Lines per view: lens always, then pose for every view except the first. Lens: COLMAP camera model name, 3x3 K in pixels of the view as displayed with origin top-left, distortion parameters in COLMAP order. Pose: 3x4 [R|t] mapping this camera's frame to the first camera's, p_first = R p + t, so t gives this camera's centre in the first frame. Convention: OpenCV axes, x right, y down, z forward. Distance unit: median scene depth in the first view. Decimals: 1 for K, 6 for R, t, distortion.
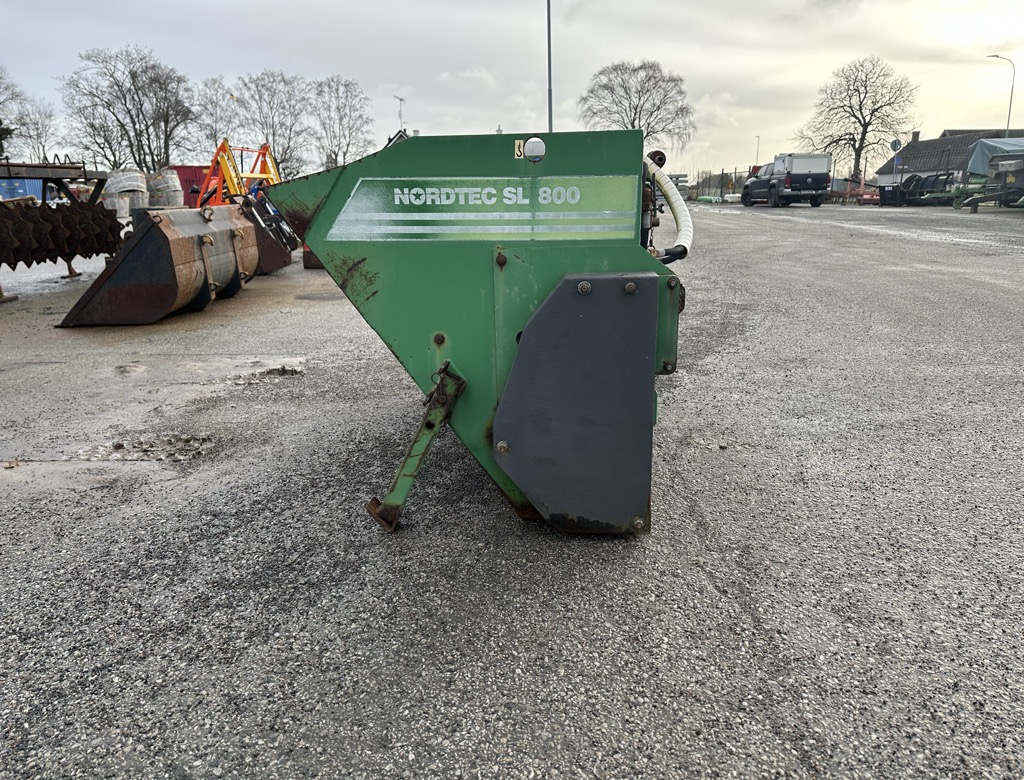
lens RADIAL K [[715.7, 0, 510.0], [0, 715.7, 383.1], [0, 0, 1]] dist [0.031964, -0.040256]
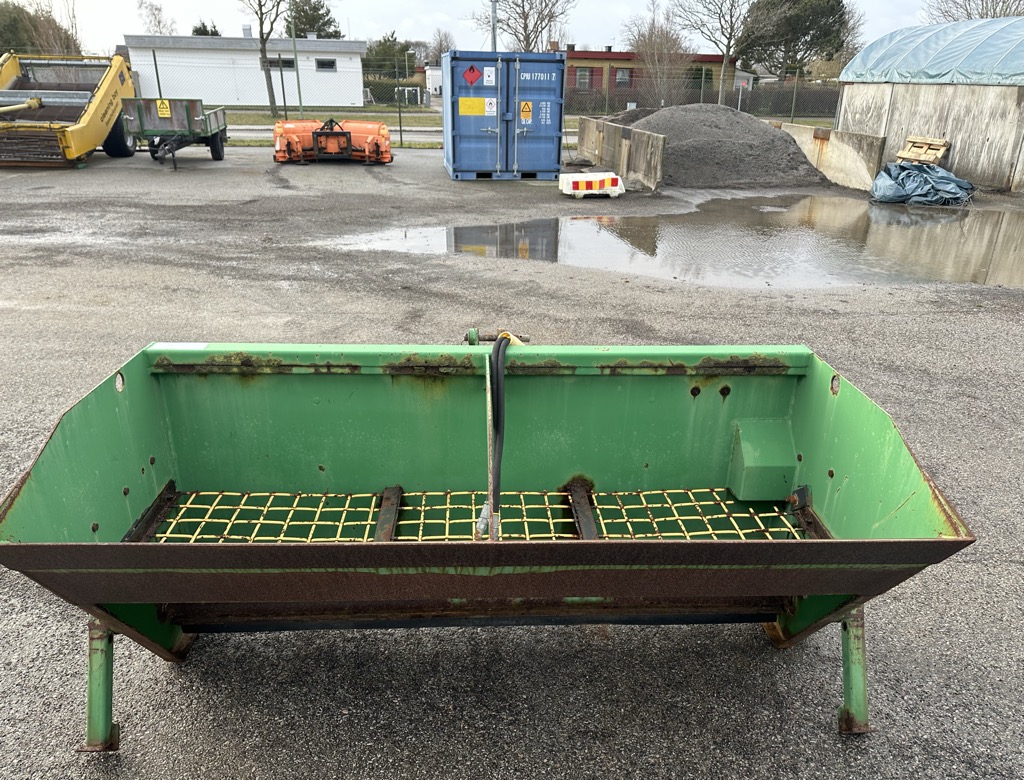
lens RADIAL K [[724.3, 0, 516.6], [0, 724.3, 377.0], [0, 0, 1]] dist [0.074612, -0.108598]
pose [[-0.117087, -0.360381, 0.925428, -0.916363], [0.241140, 0.893634, 0.378509, -0.810679], [-0.963401, 0.267476, -0.017731, 1.324224]]
